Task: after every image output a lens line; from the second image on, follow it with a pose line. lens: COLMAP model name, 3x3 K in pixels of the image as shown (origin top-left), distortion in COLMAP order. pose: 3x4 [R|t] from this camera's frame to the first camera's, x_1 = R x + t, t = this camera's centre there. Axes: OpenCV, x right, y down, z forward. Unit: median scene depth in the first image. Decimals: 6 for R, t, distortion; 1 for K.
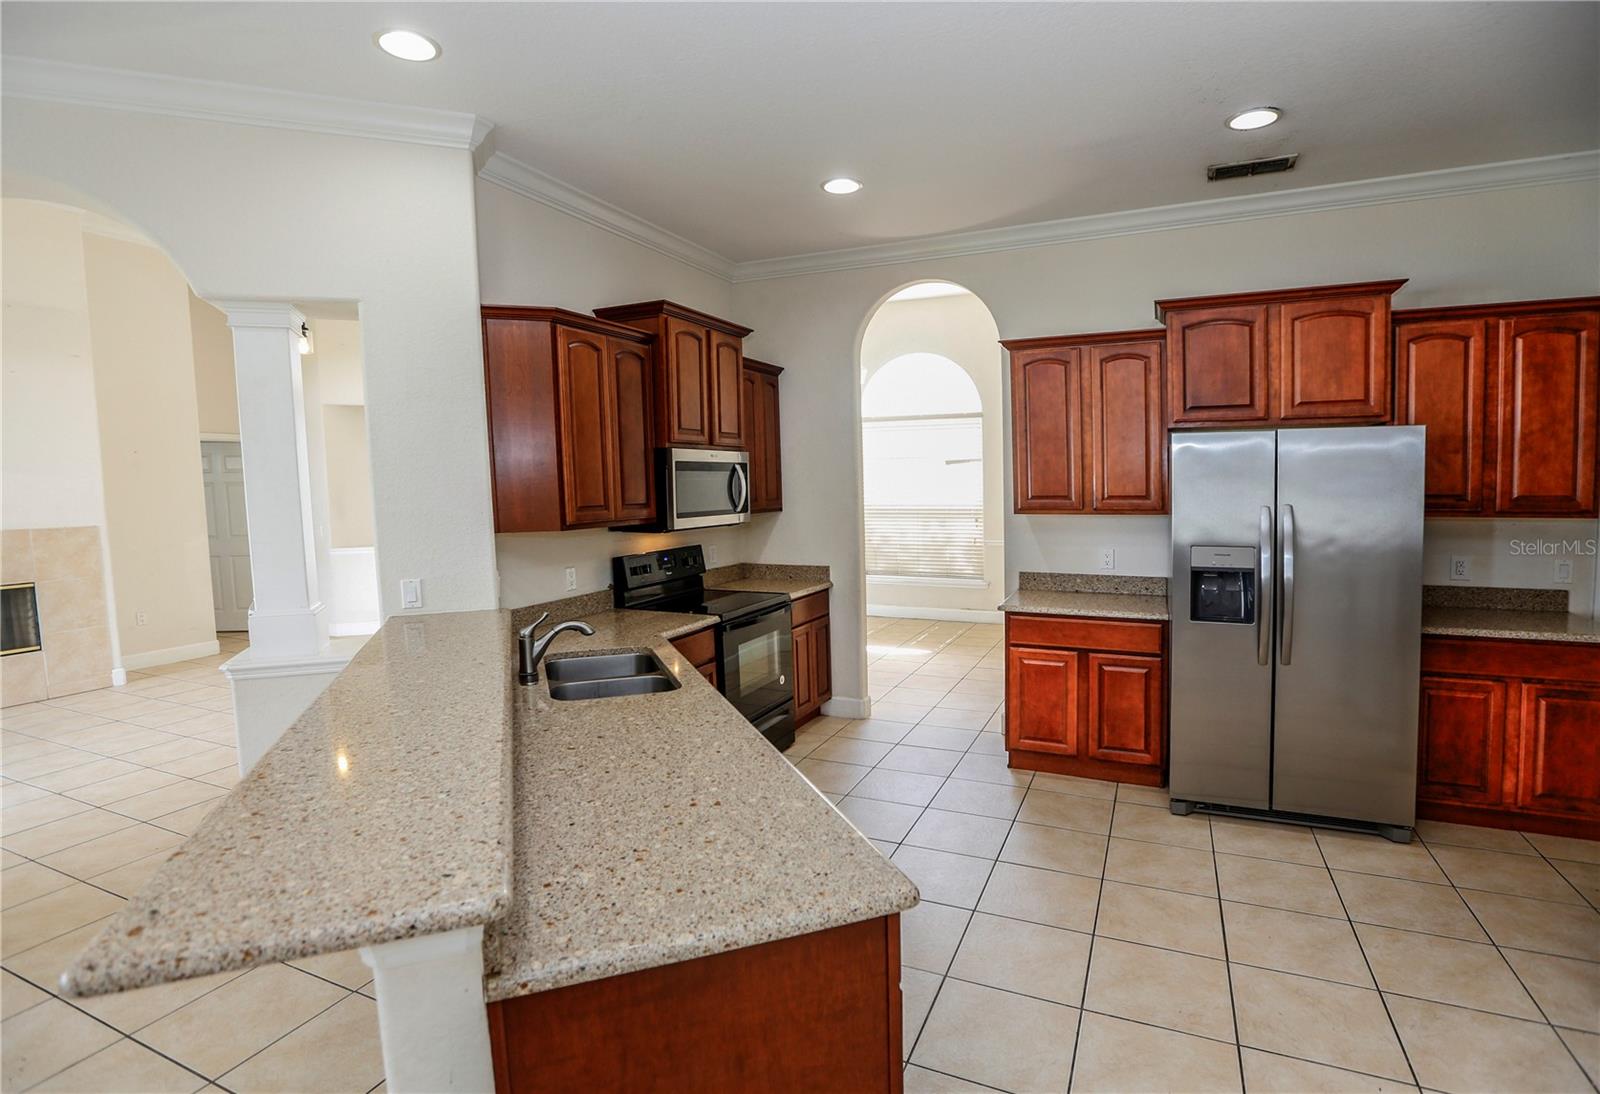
lens RADIAL K [[762.4, 0, 772.8], [0, 762.4, 501.9], [0, 0, 1]] dist [-0.020567, 0.001149]
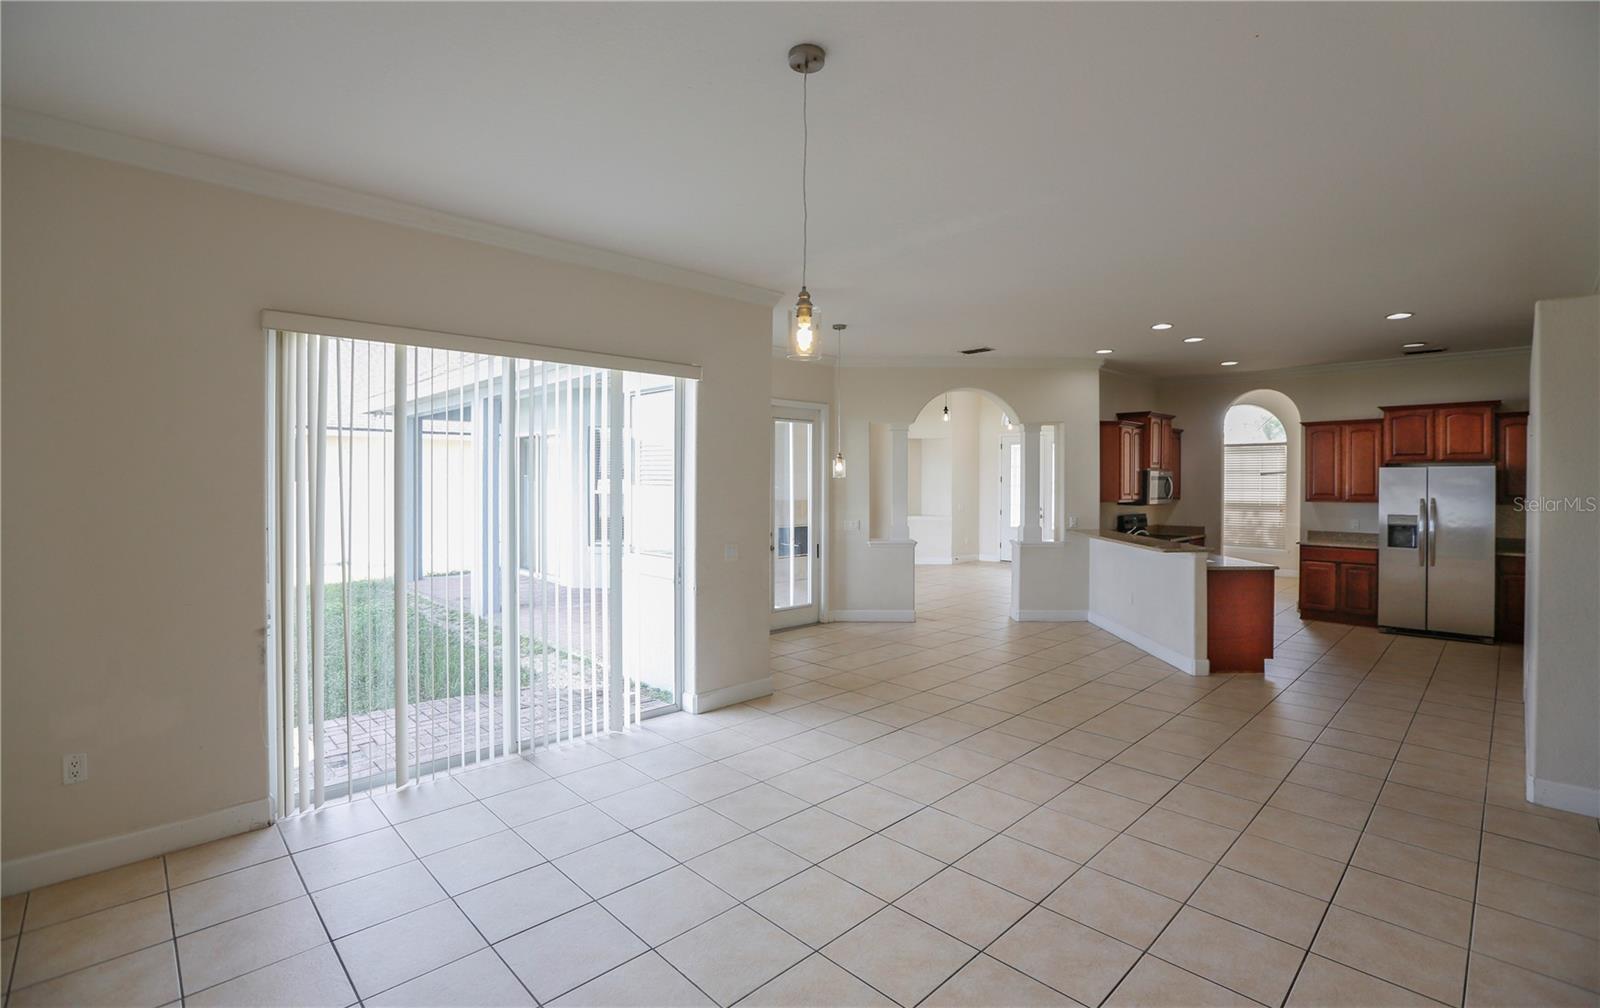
lens RADIAL K [[729.0, 0, 822.8], [0, 729.0, 493.1], [0, 0, 1]] dist [-0.023052, 0.000819]
pose [[0.955467, 0.014980, -0.294717, -0.423987], [-0.017993, 0.999810, -0.007513, 0.033810], [0.294549, 0.012481, 0.955555, -1.492596]]
